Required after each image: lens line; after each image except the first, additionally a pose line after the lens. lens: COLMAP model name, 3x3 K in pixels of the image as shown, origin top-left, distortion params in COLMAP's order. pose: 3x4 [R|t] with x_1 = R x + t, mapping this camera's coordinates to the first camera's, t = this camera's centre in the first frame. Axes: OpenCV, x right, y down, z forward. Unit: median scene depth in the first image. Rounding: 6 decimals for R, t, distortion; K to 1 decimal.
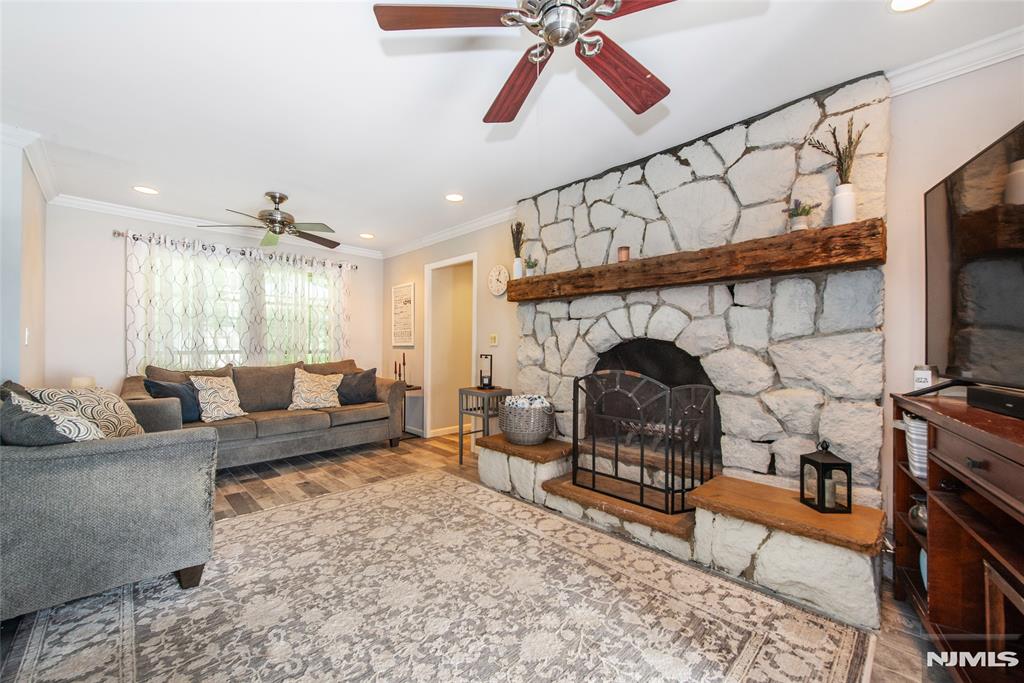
lens RADIAL K [[402.9, 0, 509.8], [0, 402.9, 345.1], [0, 0, 1]] dist [0.001223, 0.000076]
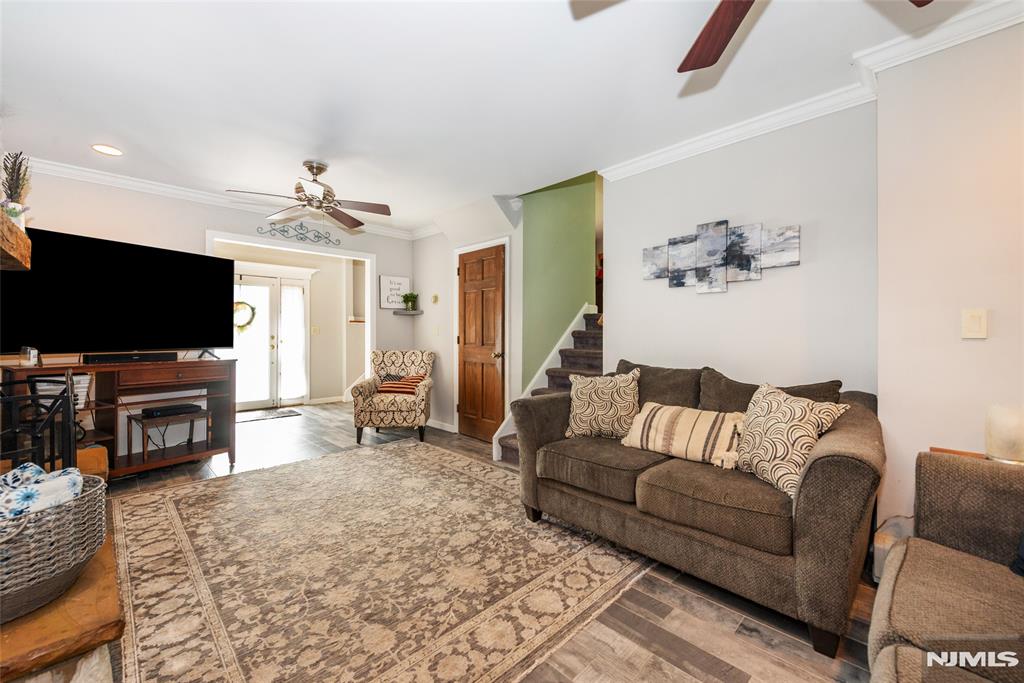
lens RADIAL K [[415.9, 0, 513.2], [0, 415.9, 337.1], [0, 0, 1]] dist [0.000597, 0.000004]
pose [[-0.999932, -0.007427, -0.009023, -0.526772], [-0.007451, 0.999969, 0.002670, -0.002783], [0.009003, 0.002737, -0.999956, 1.757657]]
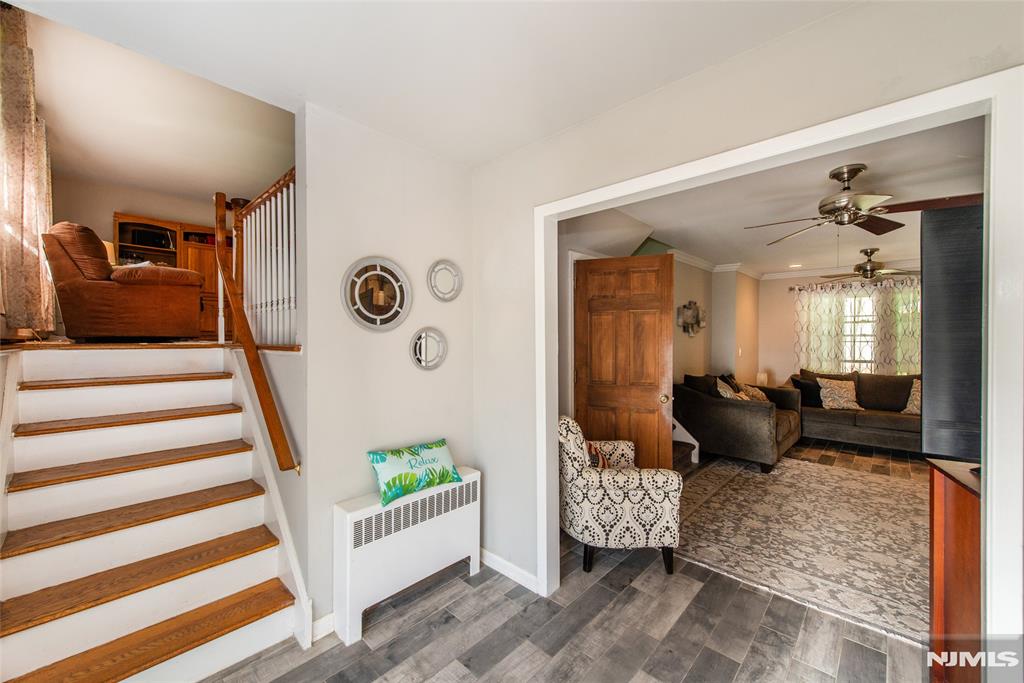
lens RADIAL K [[402.9, 0, 511.2], [0, 402.9, 341.6], [0, 0, 1]] dist [0.001223, 0.000076]
pose [[0.041228, 0.003038, -0.999145, 1.015426], [0.004750, 0.999983, 0.003236, -0.103926], [0.999138, -0.004880, 0.041213, -0.361193]]
